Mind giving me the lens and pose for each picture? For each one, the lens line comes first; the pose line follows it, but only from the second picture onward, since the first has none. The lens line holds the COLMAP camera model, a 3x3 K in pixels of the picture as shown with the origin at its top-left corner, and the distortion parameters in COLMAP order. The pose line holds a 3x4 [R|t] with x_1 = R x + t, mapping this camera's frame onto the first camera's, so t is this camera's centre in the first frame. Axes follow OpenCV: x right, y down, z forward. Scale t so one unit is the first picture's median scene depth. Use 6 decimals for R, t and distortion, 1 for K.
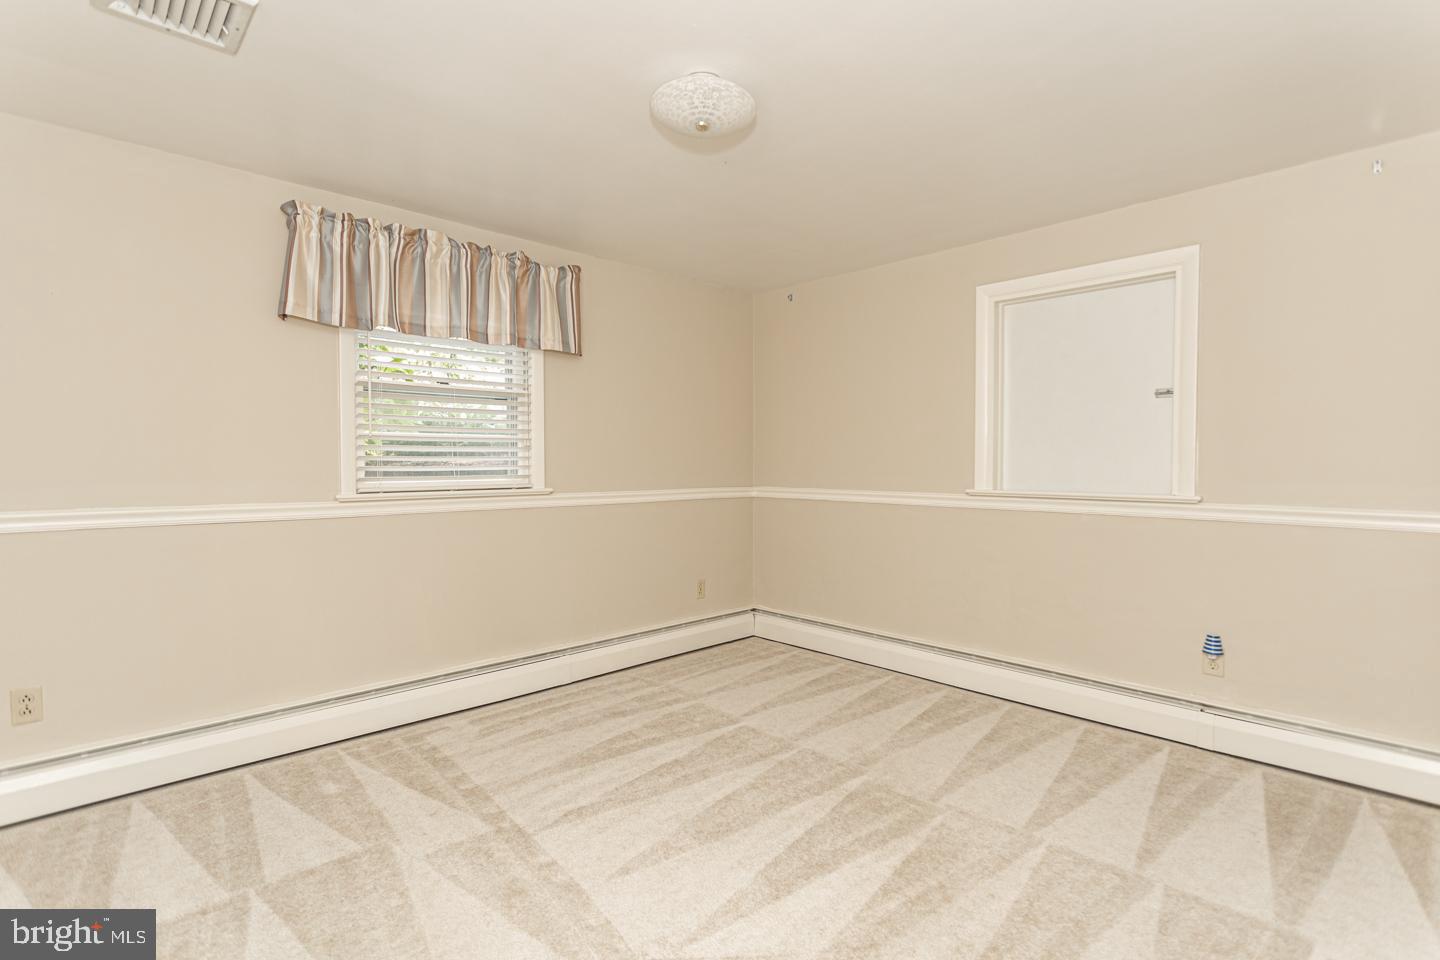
lens RADIAL K [[724.9, 0, 717.4], [0, 724.9, 459.2], [0, 0, 1]] dist [0.000128, 0.001171]
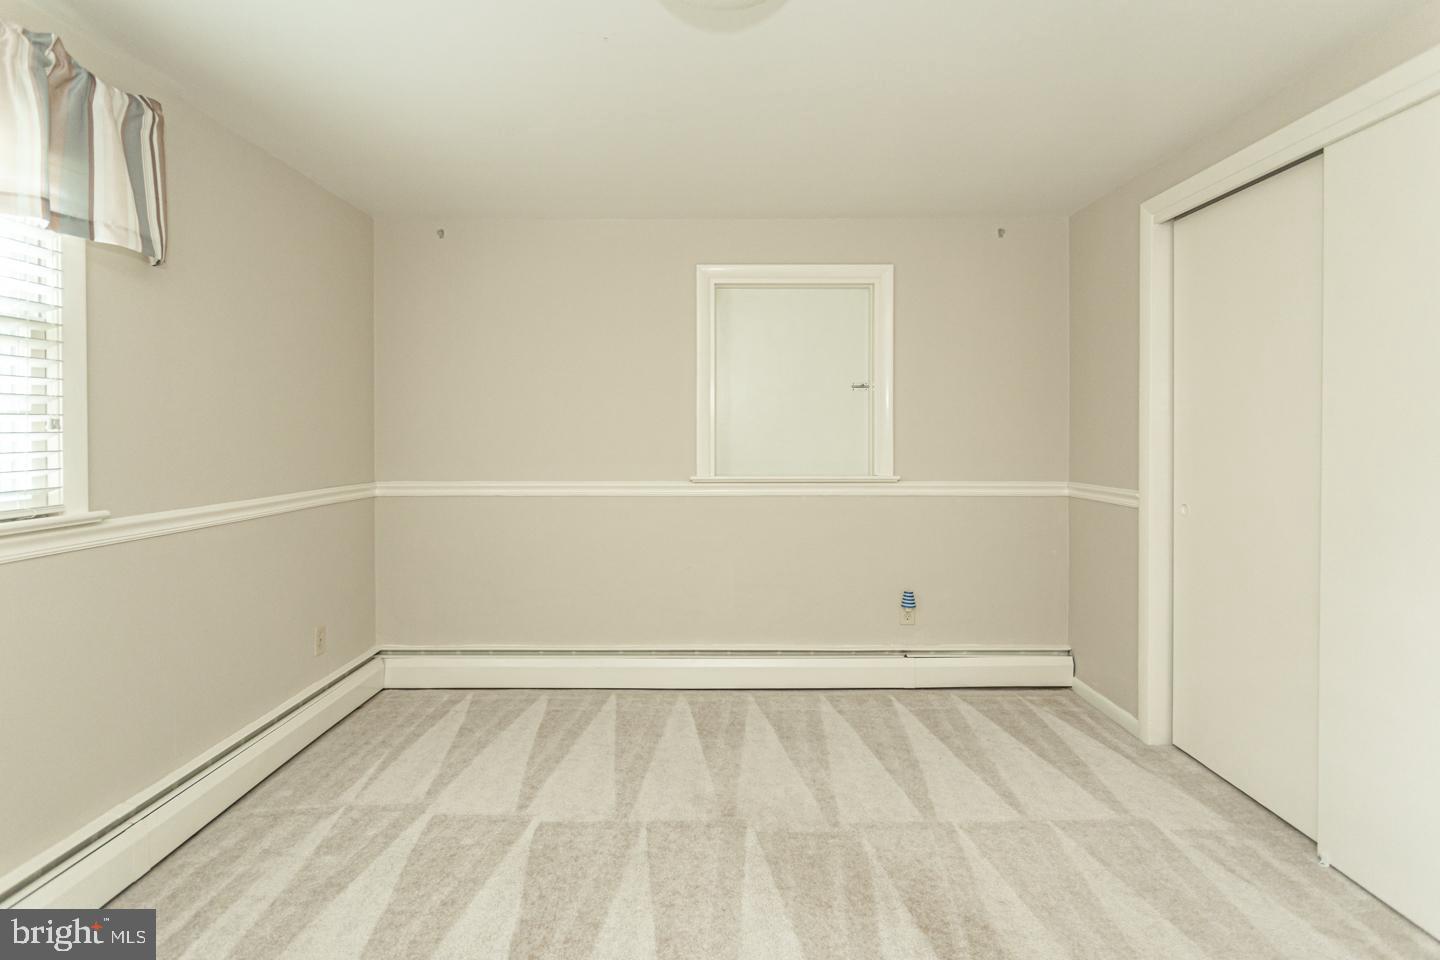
lens RADIAL K [[720.2, 0, 723.1], [0, 720.2, 420.9], [0, 0, 1]] dist [0.000084, 0.000981]
pose [[0.673239, 0.011244, 0.739339, -0.331280], [-0.001917, 0.999908, -0.013461, -0.018551], [-0.739423, 0.007645, 0.673198, 0.342571]]
